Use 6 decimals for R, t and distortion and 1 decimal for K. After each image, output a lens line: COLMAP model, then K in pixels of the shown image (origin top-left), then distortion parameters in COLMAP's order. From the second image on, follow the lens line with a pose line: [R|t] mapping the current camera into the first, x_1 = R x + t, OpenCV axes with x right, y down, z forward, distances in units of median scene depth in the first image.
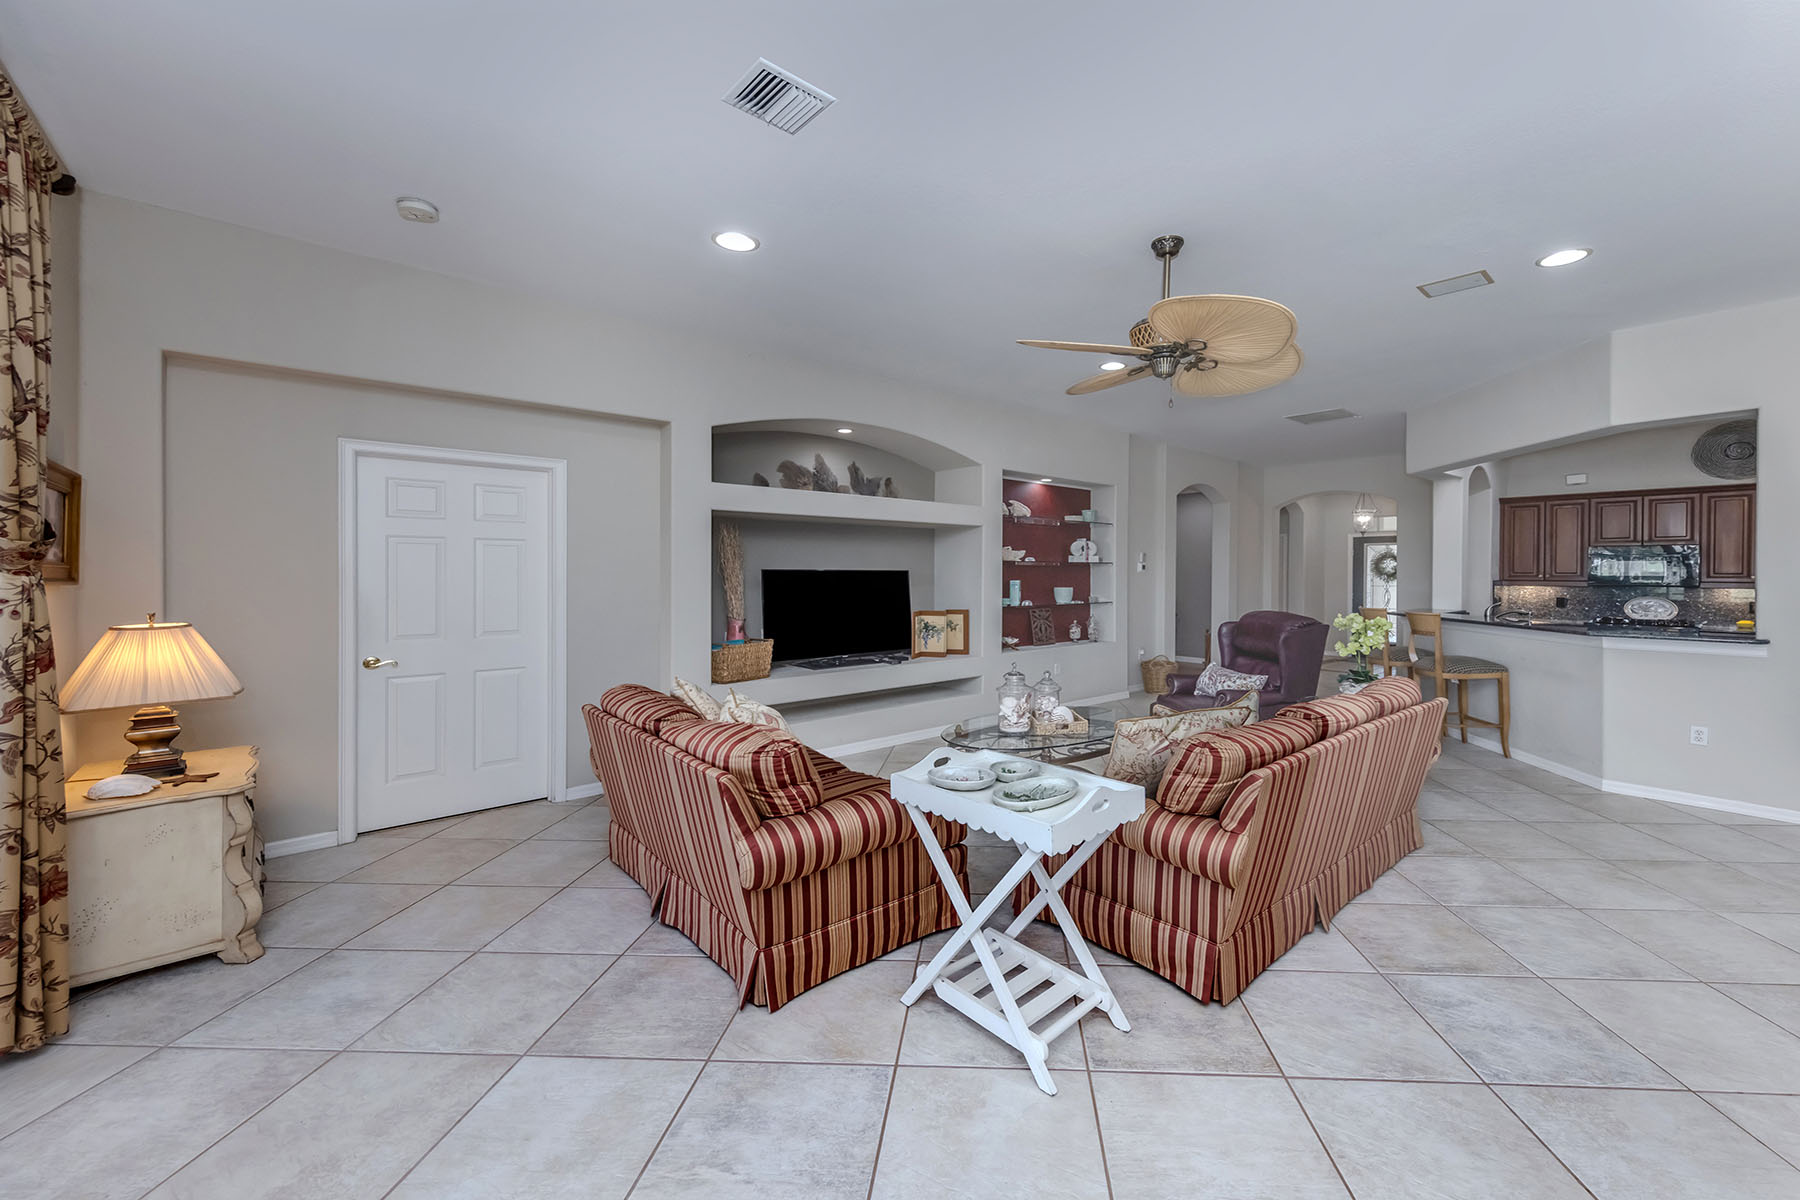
lens RADIAL K [[729.2, 0, 905.9], [0, 729.2, 589.9], [0, 0, 1]] dist [-0.001033, 0.000062]
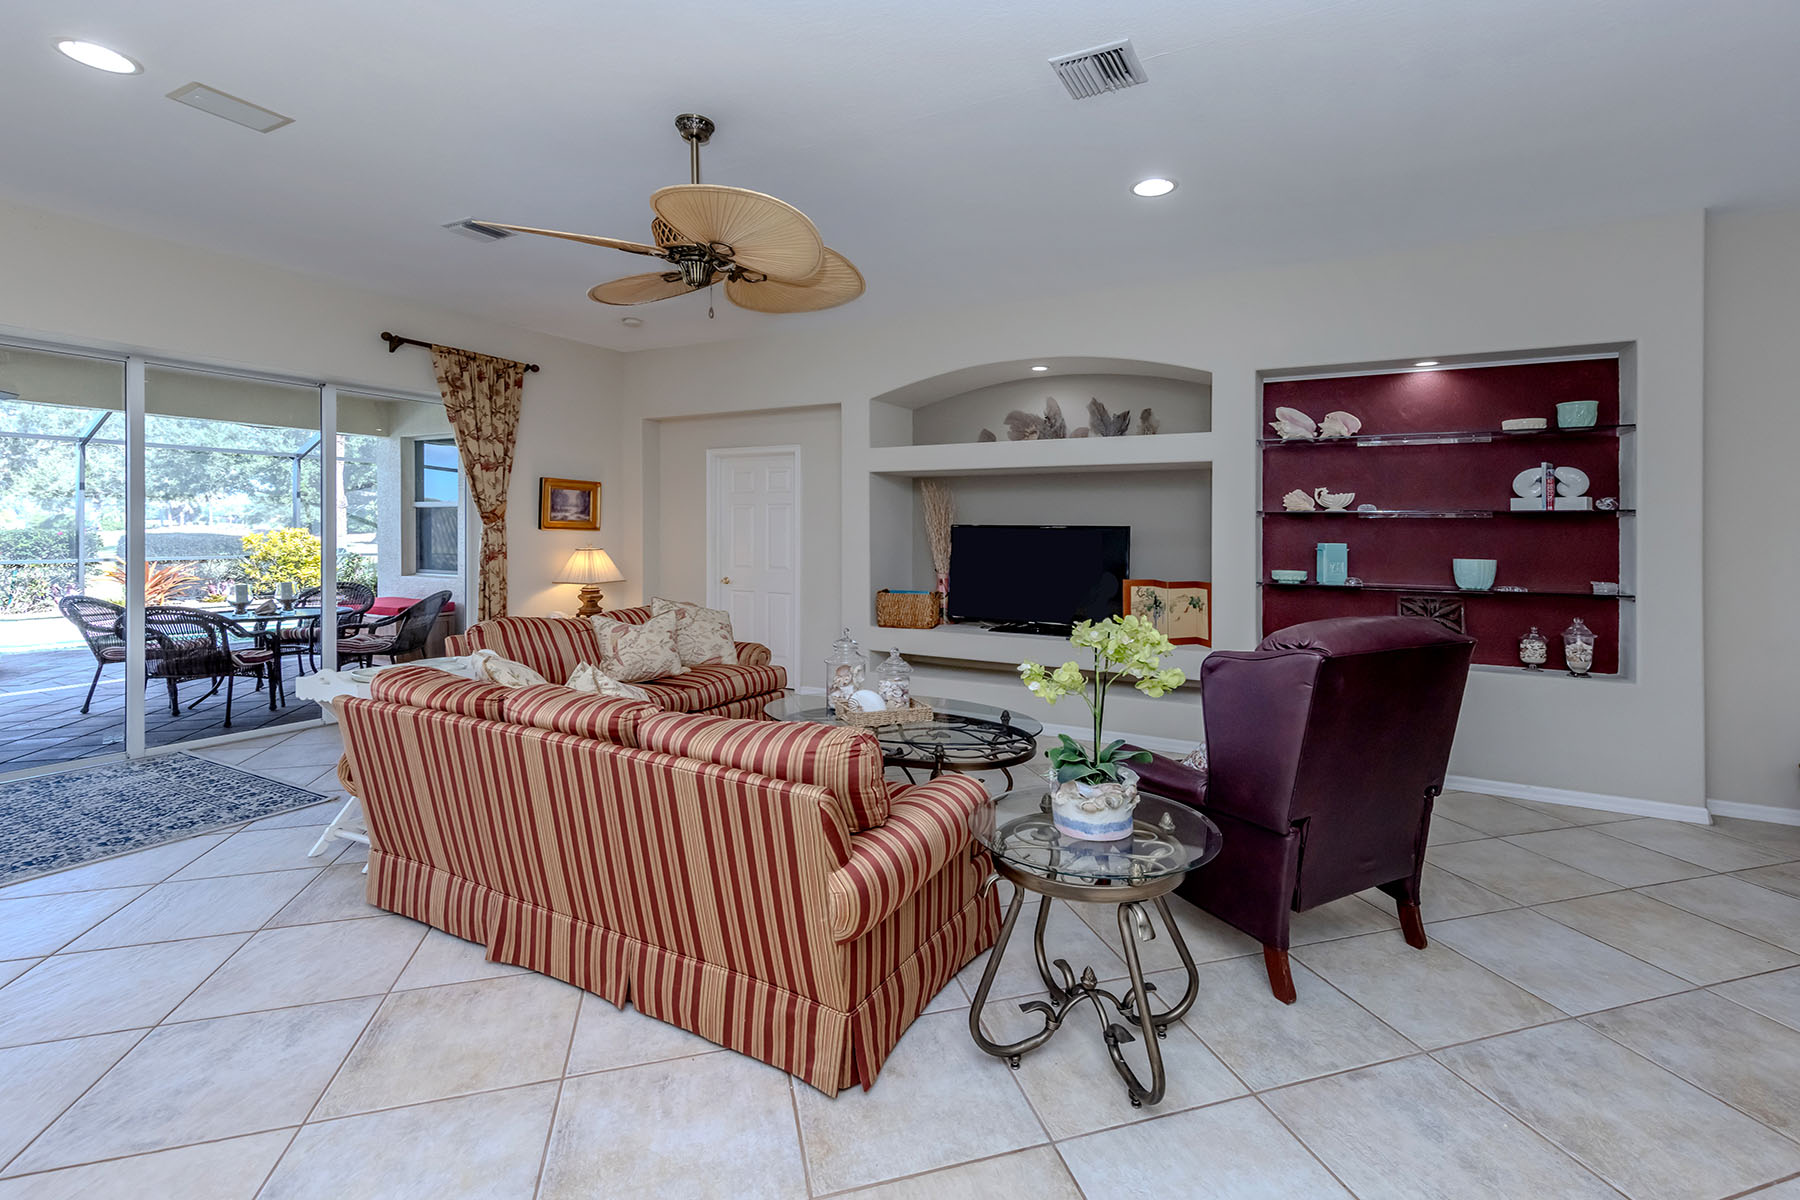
lens RADIAL K [[826.0, 0, 1008.4], [0, 826.0, 542.4], [0, 0, 1]] dist [-0.002143, -0.001007]
pose [[0.365789, 0.012123, -0.930619, 0.784580], [-0.032248, 0.999480, 0.000344, -0.005636], [0.930139, 0.029885, 0.365990, 0.564559]]
